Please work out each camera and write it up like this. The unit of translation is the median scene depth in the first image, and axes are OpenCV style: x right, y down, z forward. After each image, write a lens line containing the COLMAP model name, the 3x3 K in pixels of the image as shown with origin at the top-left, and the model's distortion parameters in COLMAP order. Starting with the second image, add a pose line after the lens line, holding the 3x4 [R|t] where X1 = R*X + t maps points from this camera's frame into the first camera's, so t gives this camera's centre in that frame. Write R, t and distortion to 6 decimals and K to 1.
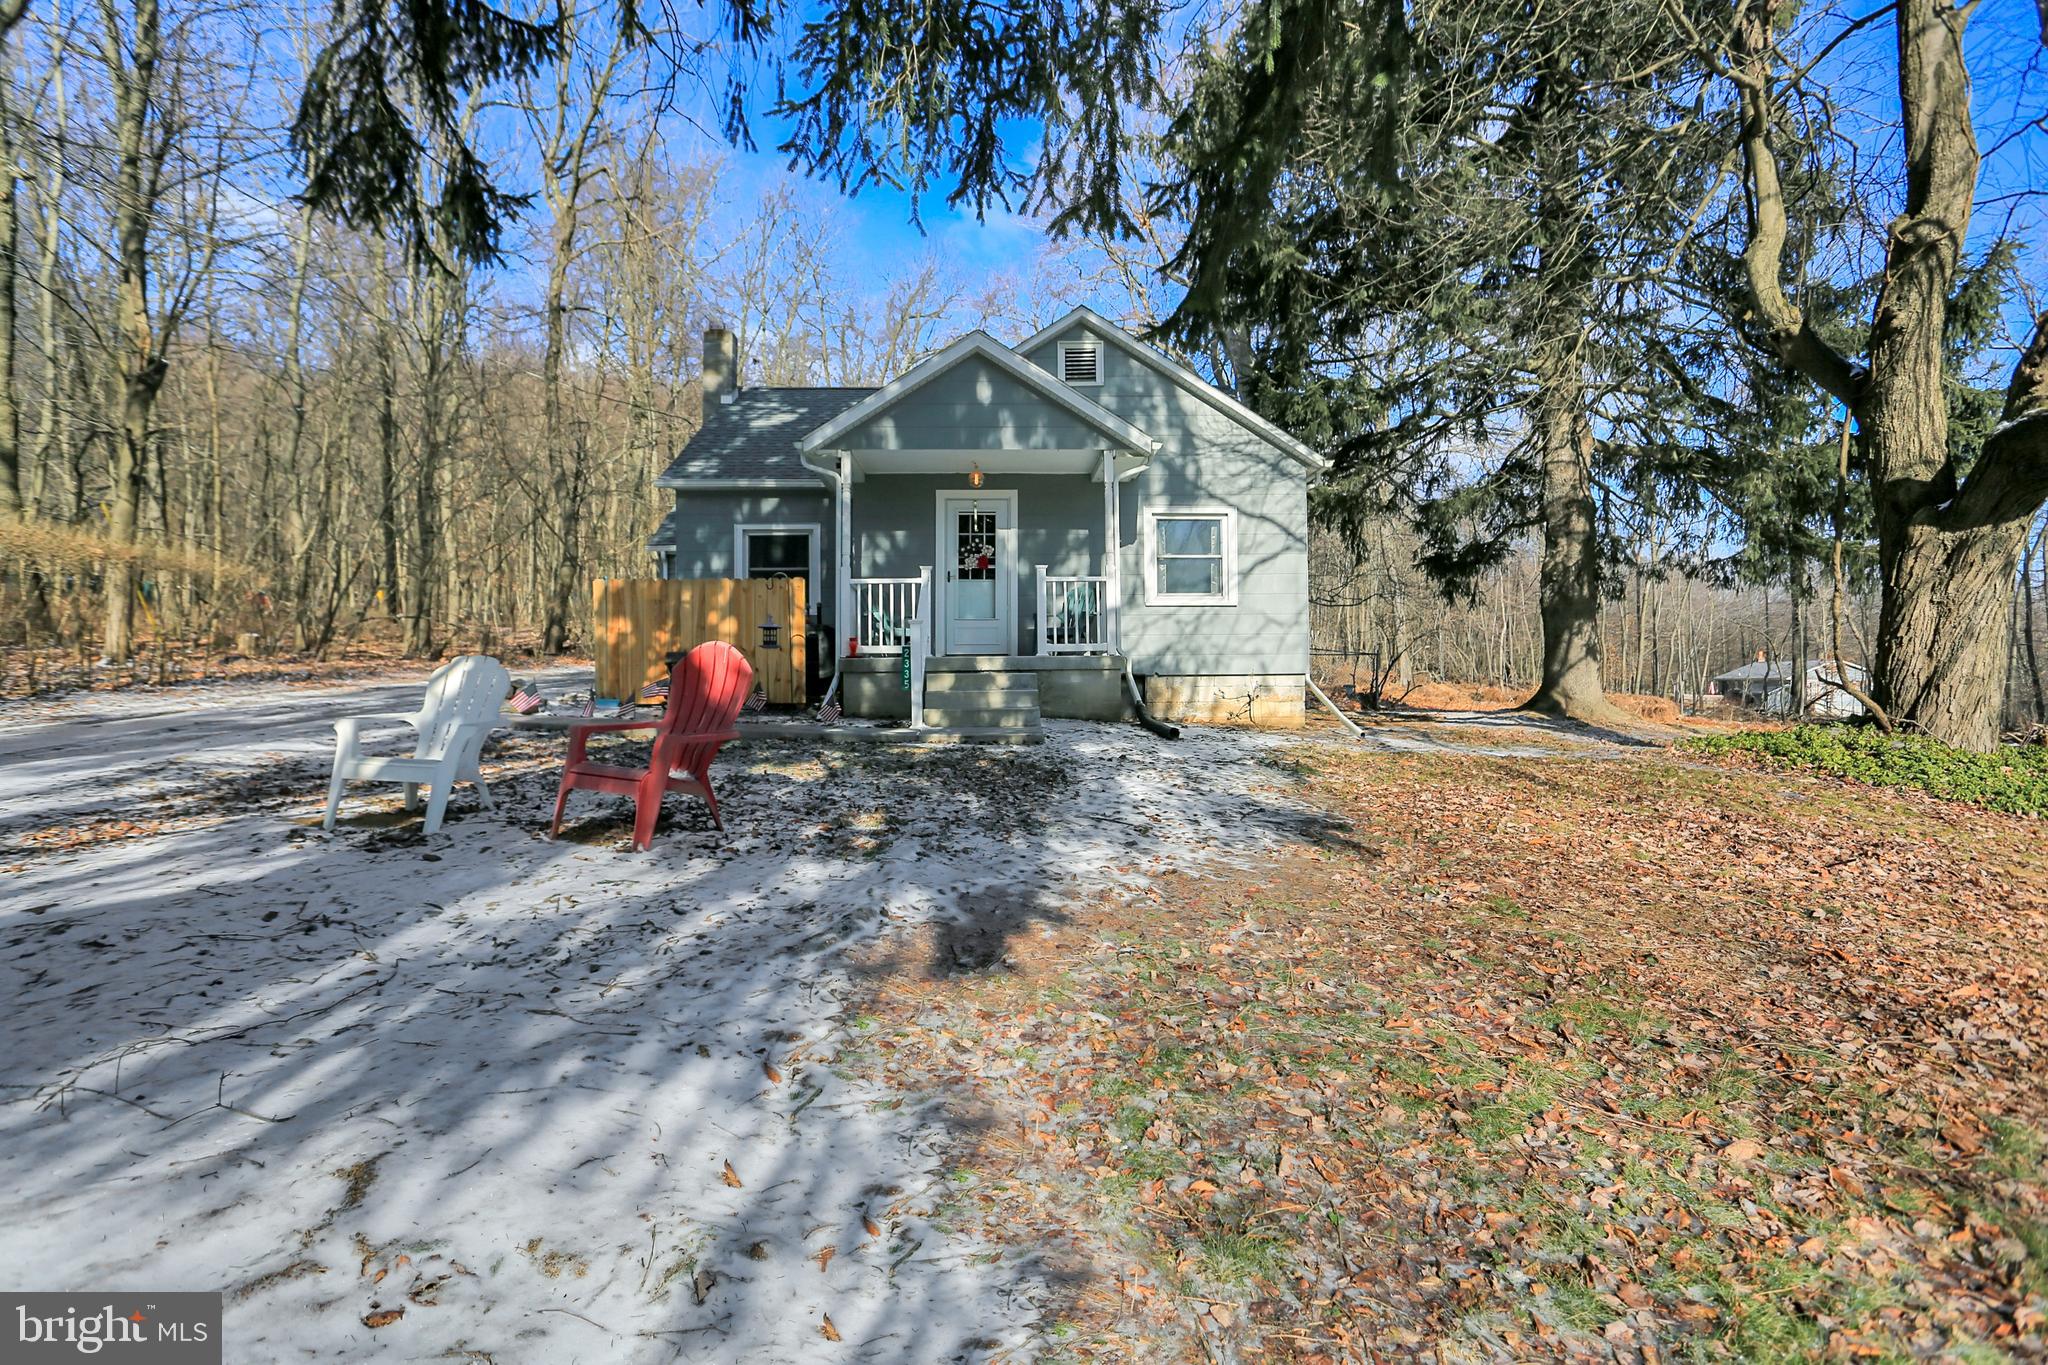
lens RADIAL K [[1017.1, 0, 1032.5], [0, 1017.1, 683.8], [0, 0, 1]] dist [-0.064269, 0.021572]
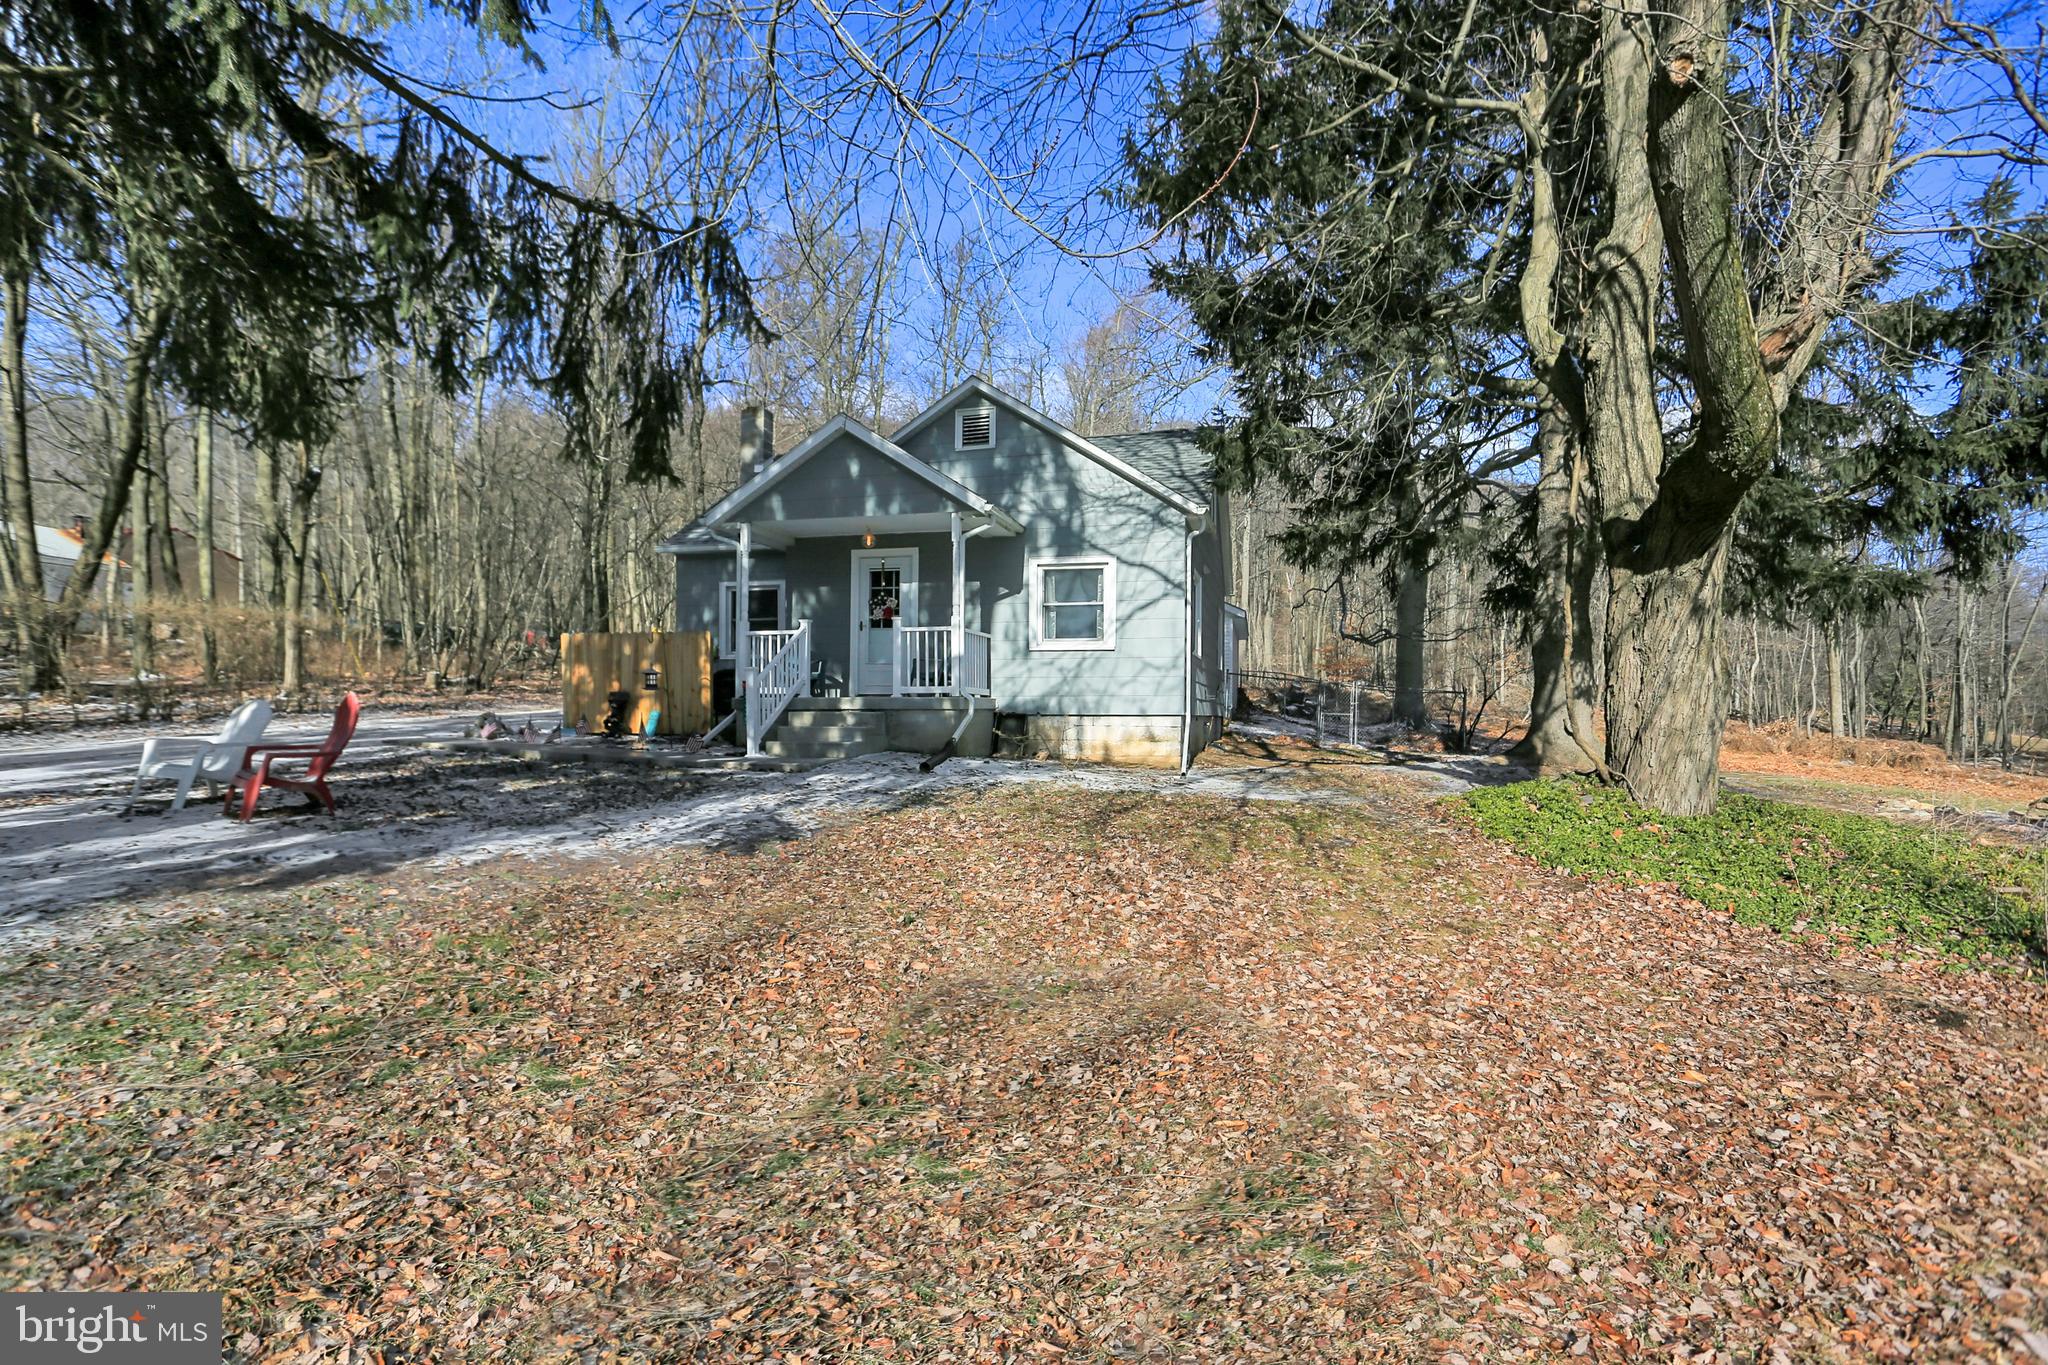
lens RADIAL K [[1017.1, 0, 955.5], [0, 1017.1, 723.6], [0, 0, 1]] dist [-0.064269, 0.021572]
pose [[0.958566, 0.013867, -0.284531, 0.342867], [-0.011703, 0.999888, 0.009305, -0.008789], [0.284629, -0.005590, 0.958622, -0.057020]]
